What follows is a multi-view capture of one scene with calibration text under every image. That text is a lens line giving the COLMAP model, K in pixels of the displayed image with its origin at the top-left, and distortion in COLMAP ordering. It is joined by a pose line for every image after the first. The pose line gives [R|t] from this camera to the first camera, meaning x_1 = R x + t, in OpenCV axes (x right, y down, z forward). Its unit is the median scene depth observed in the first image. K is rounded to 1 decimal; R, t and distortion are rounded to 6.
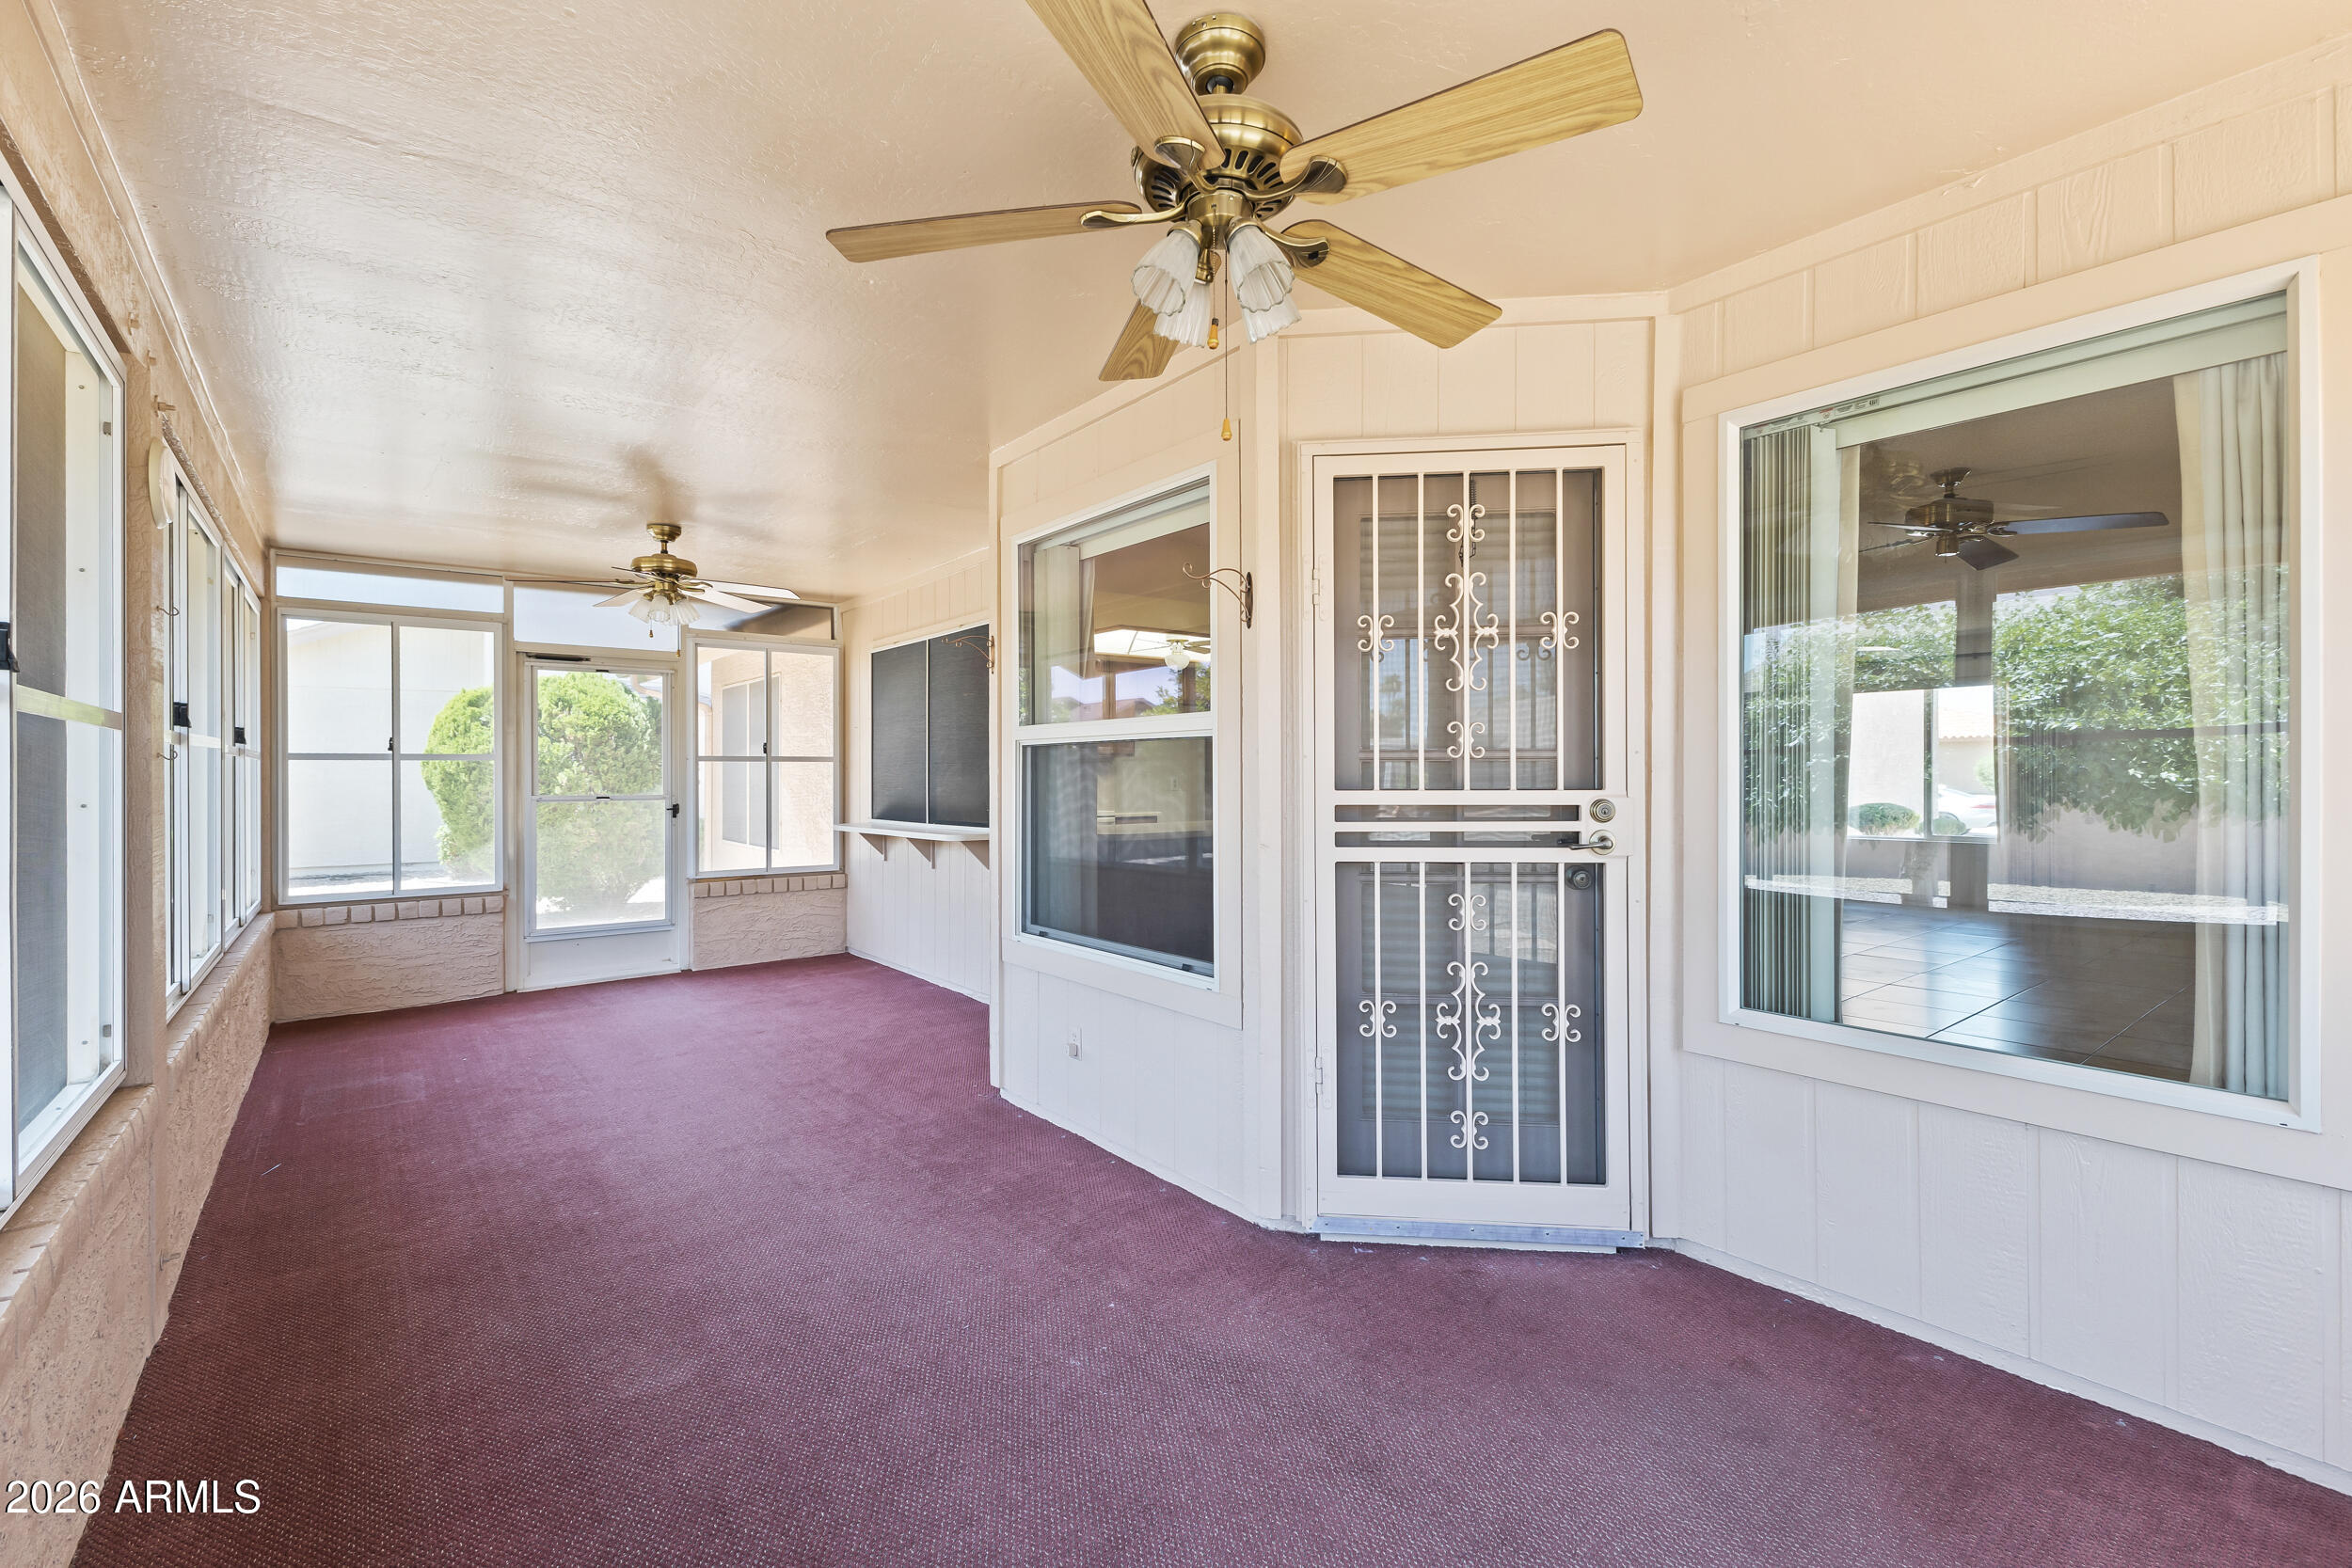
lens RADIAL K [[1019.7, 0, 1173.7], [0, 1019.7, 777.8], [0, 0, 1]] dist [0.008966, -0.000817]
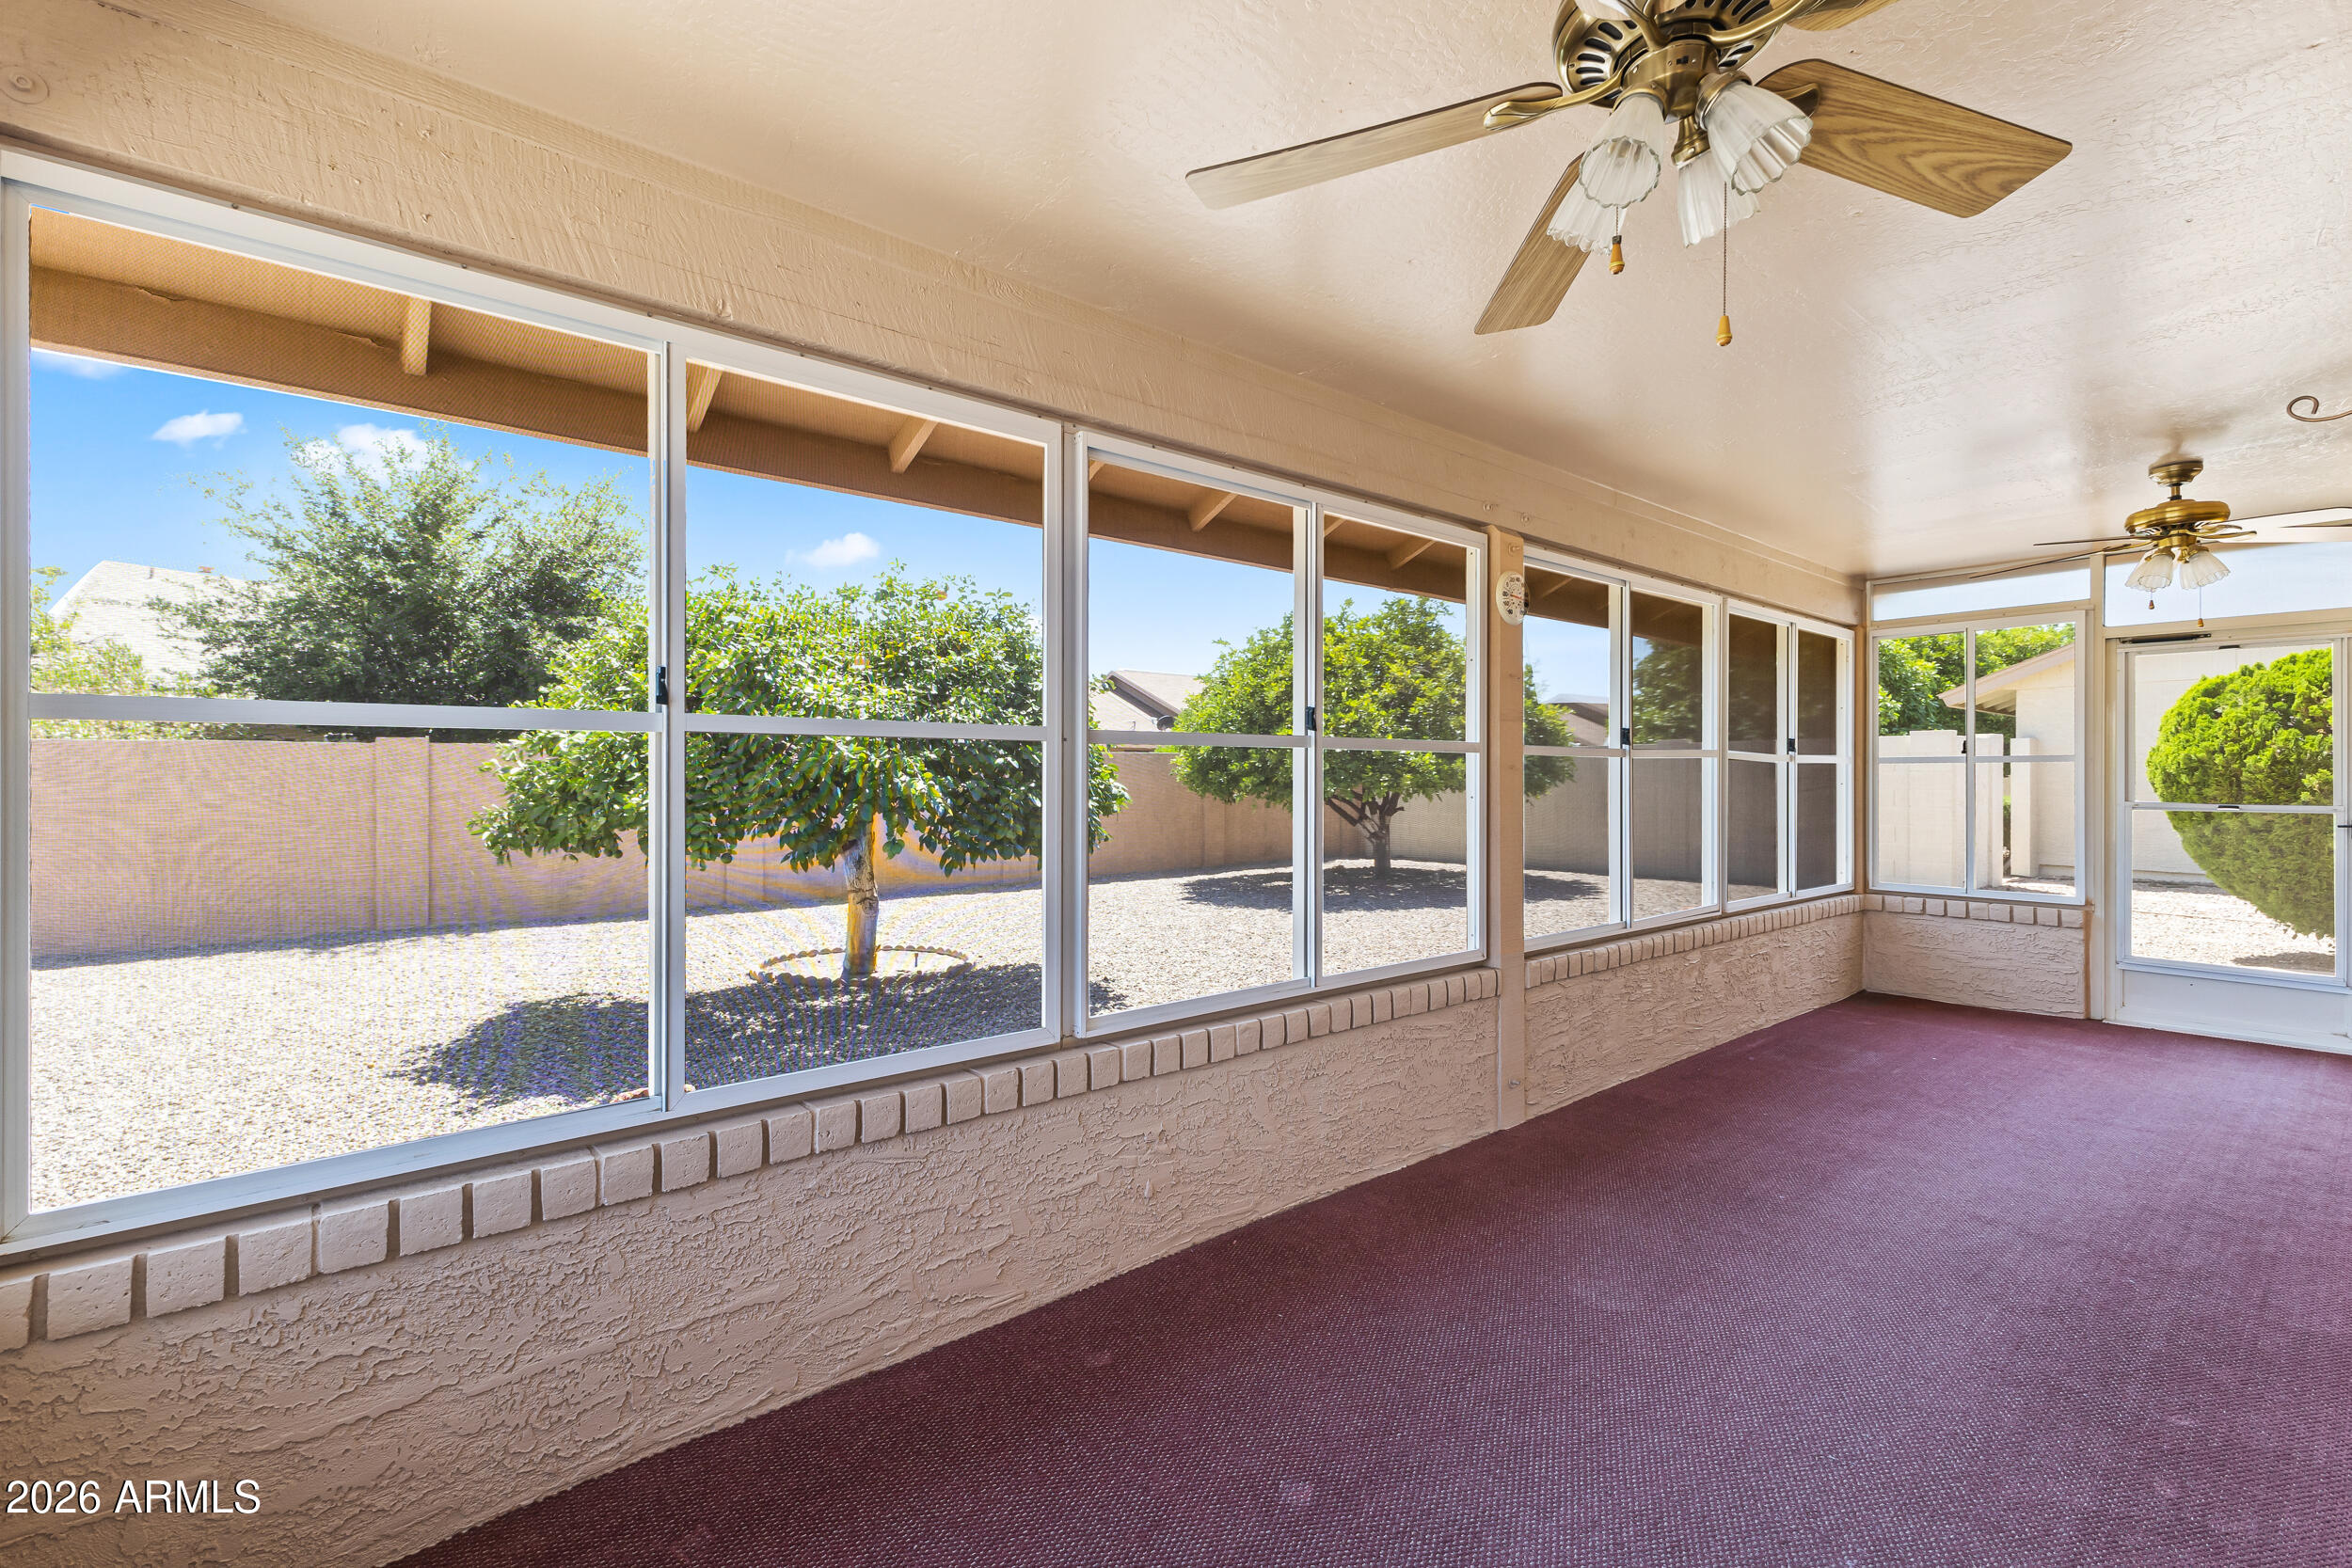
lens RADIAL K [[1019.7, 0, 1173.7], [0, 1019.7, 777.8], [0, 0, 1]] dist [0.008966, -0.000817]
pose [[0.021629, 0.008137, -0.999733, 0.267456], [-0.005363, 0.999953, 0.008022, -0.006238], [0.999752, 0.005188, 0.021672, 0.197991]]
